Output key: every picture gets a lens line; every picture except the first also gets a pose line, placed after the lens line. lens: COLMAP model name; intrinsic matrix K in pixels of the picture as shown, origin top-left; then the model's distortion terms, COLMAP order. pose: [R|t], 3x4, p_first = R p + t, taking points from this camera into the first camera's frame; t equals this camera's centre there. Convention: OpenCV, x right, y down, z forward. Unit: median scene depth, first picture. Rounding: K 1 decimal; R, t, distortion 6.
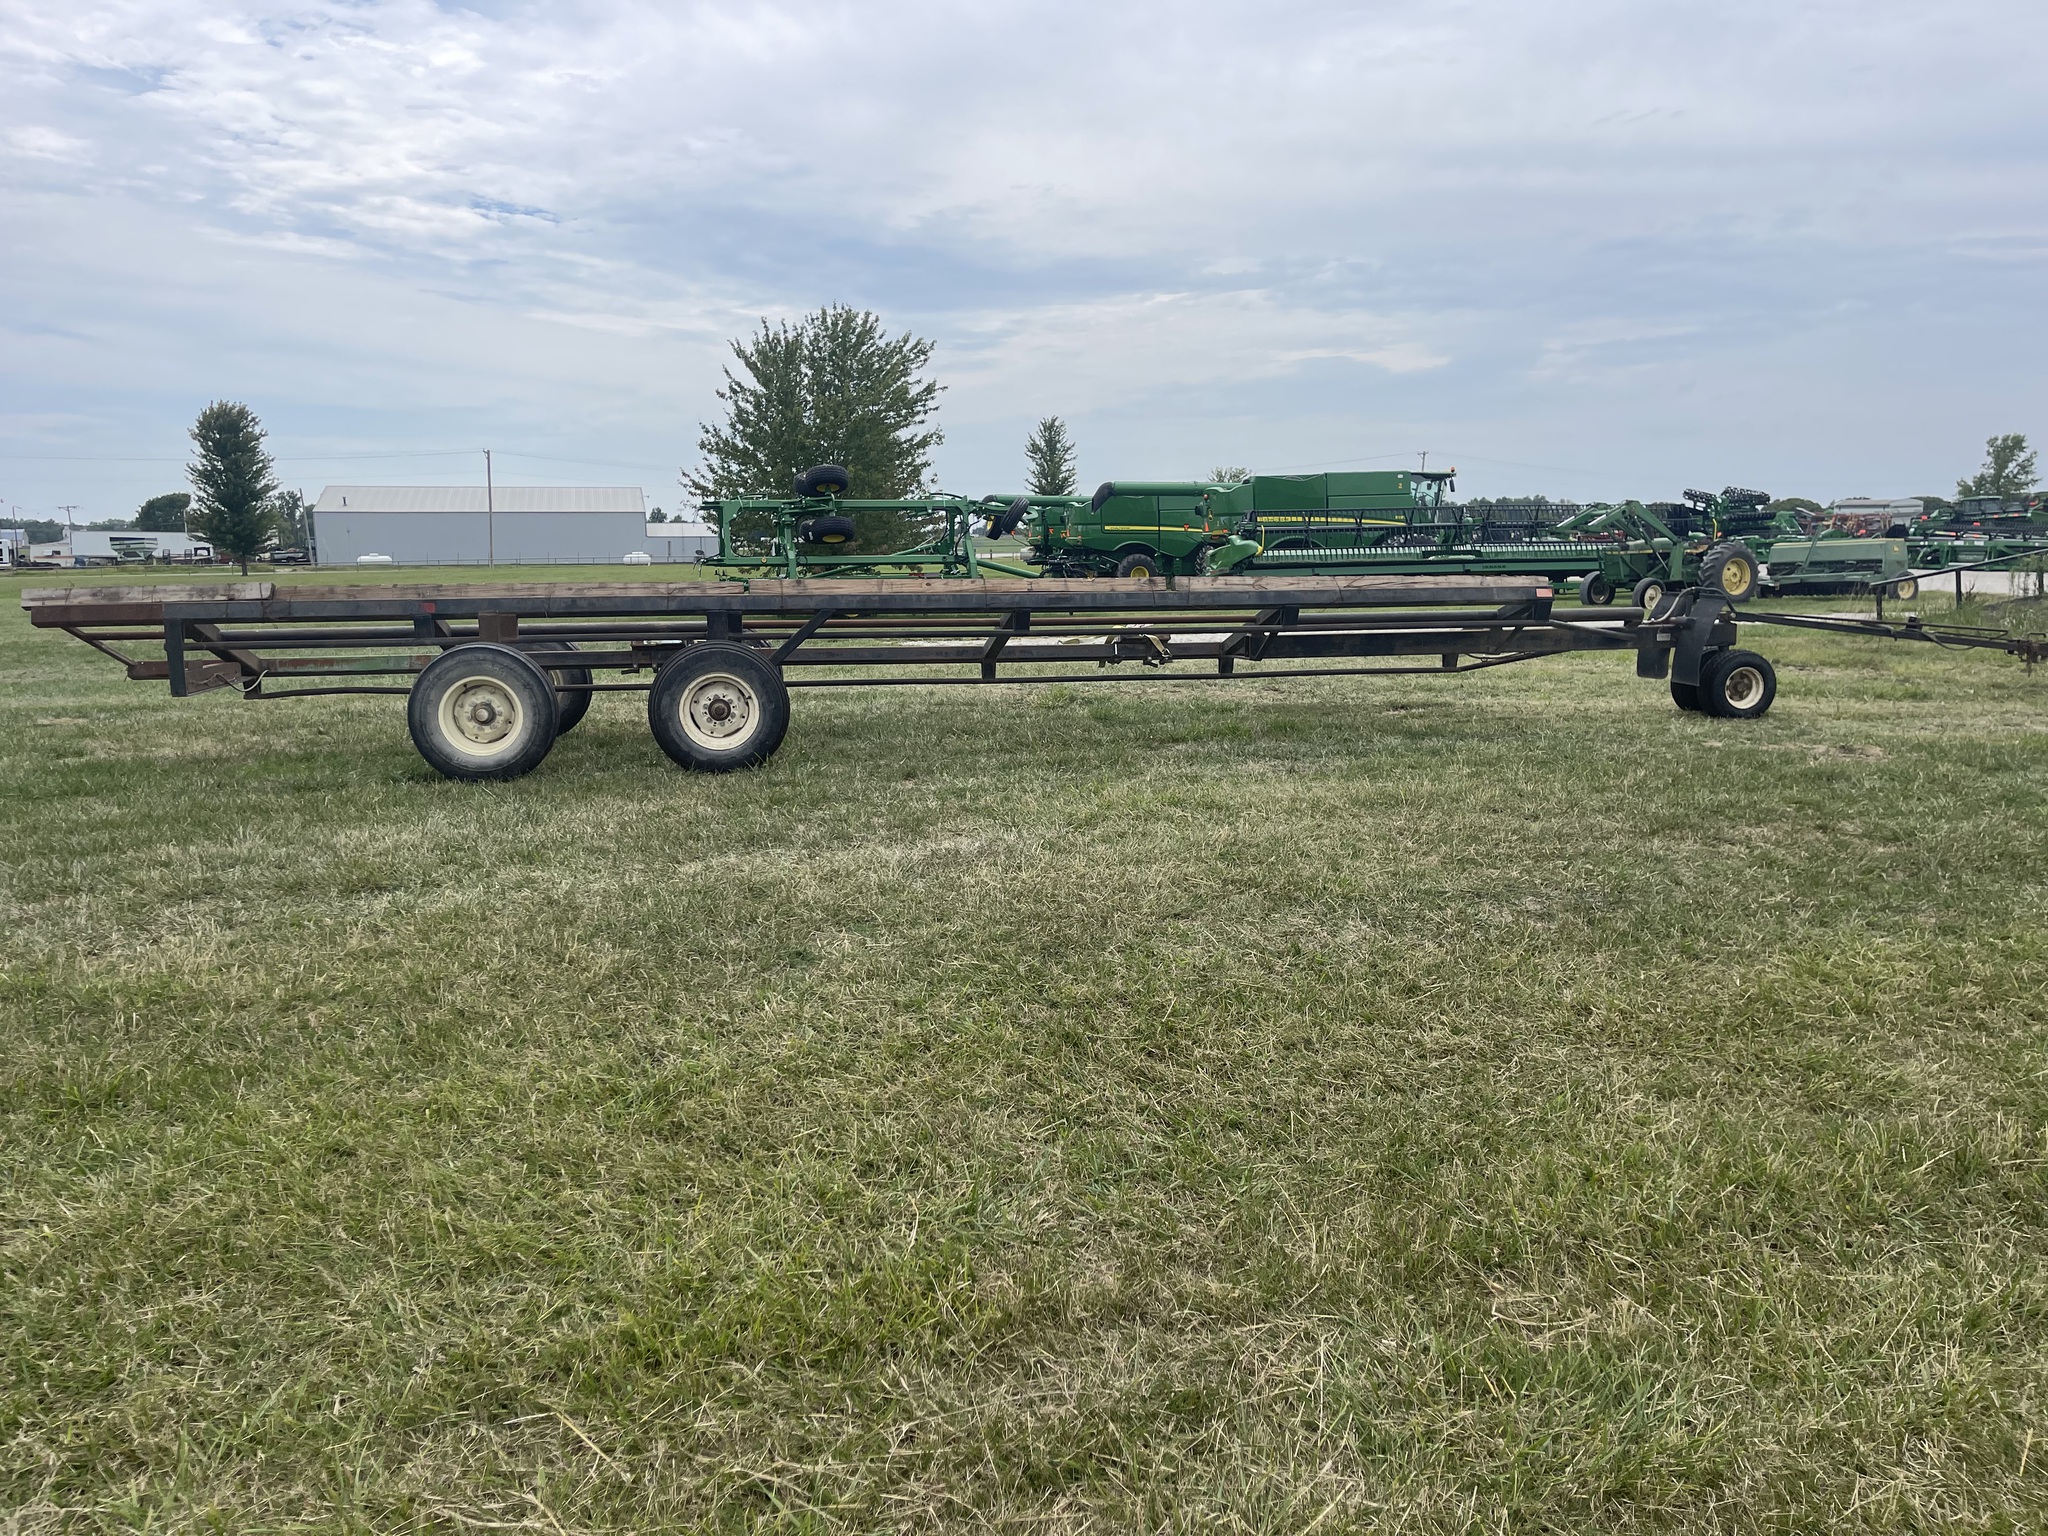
lens RADIAL K [[1540.8, 0, 1032.3], [0, 1540.8, 766.8], [0, 0, 1]] dist [0.065601, -0.090752]
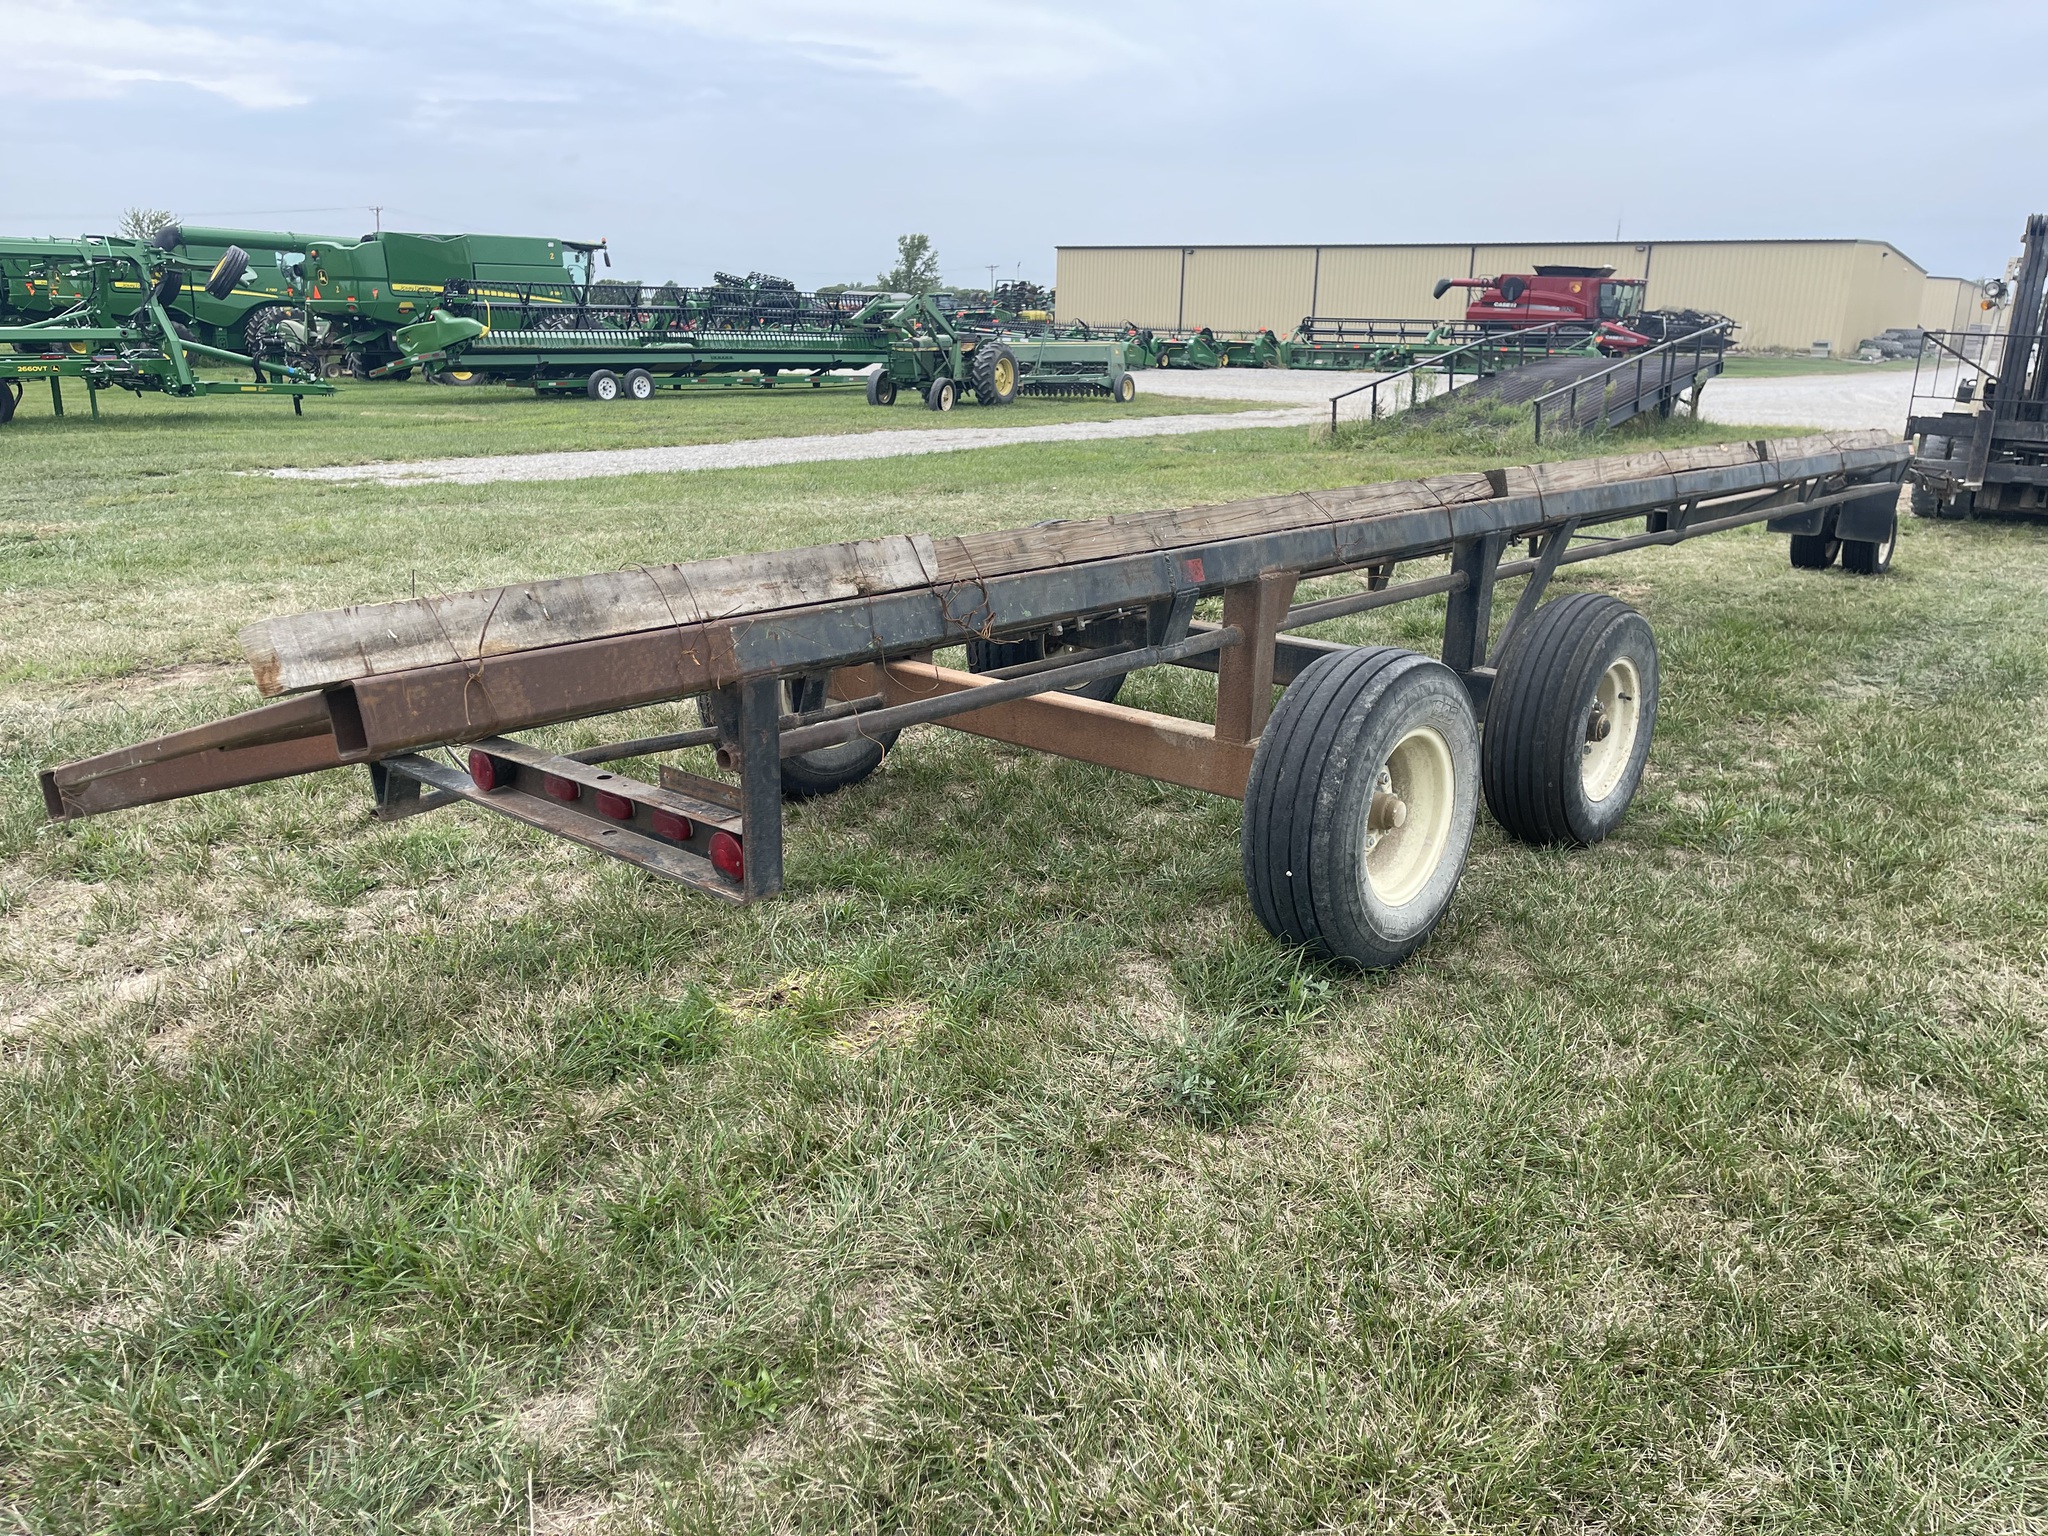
lens RADIAL K [[1540.8, 0, 1035.8], [0, 1540.8, 762.7], [0, 0, 1]] dist [0.065601, -0.090752]
pose [[0.784377, -0.140384, 0.604190, -0.115443], [0.056624, 0.986191, 0.155631, -0.020137], [-0.617695, -0.087861, 0.781494, 0.119453]]
